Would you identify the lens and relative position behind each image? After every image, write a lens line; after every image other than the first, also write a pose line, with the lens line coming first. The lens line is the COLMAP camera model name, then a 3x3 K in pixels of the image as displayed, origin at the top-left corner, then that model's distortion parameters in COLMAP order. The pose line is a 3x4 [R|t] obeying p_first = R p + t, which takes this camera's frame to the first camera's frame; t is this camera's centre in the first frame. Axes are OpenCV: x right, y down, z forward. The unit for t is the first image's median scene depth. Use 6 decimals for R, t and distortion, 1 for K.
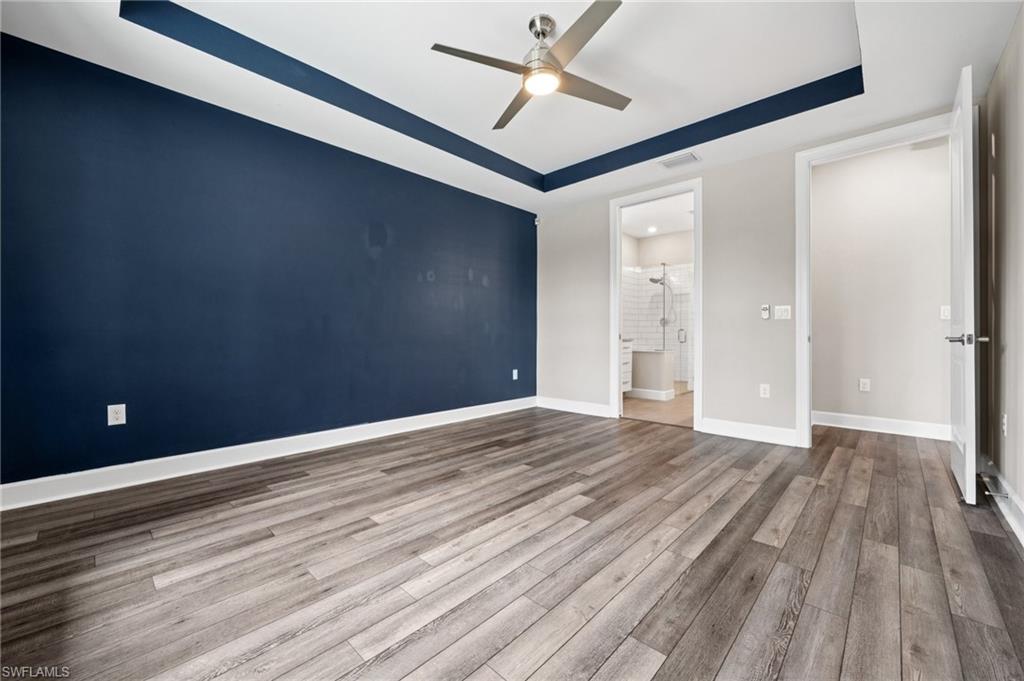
lens RADIAL K [[407.4, 0, 507.9], [0, 407.4, 339.6], [0, 0, 1]] dist [-0.002240, 0.000295]
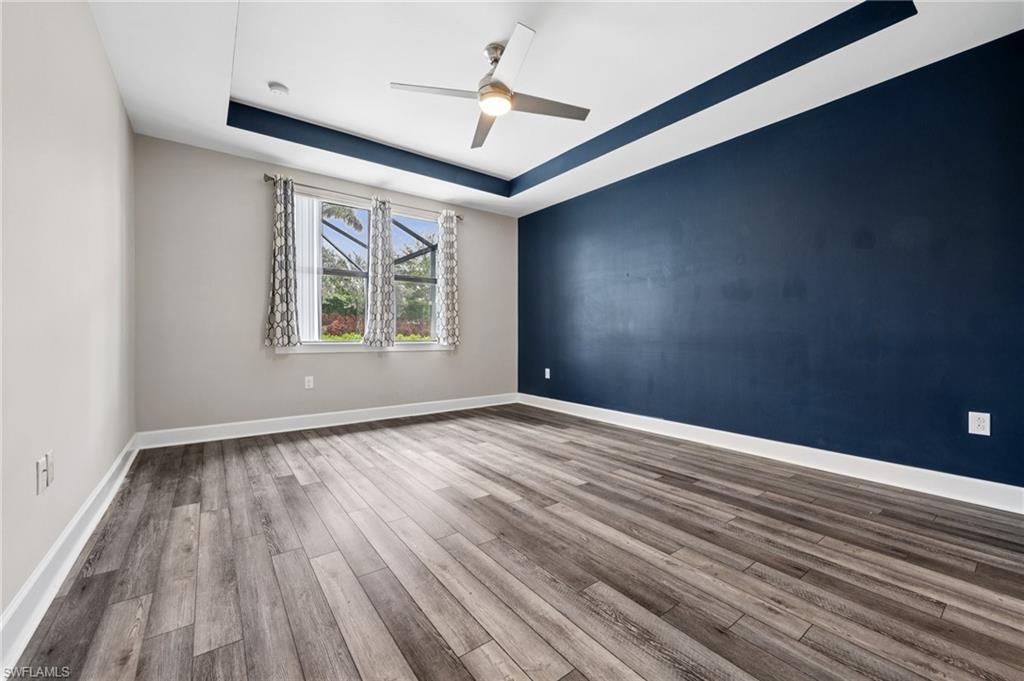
lens RADIAL K [[407.4, 0, 507.9], [0, 407.4, 334.6], [0, 0, 1]] dist [-0.002240, 0.000295]
pose [[-0.176834, -0.001315, -0.984240, 1.041605], [-0.012394, 0.999923, 0.000891, -0.009102], [0.984163, 0.012356, -0.176836, 1.104571]]
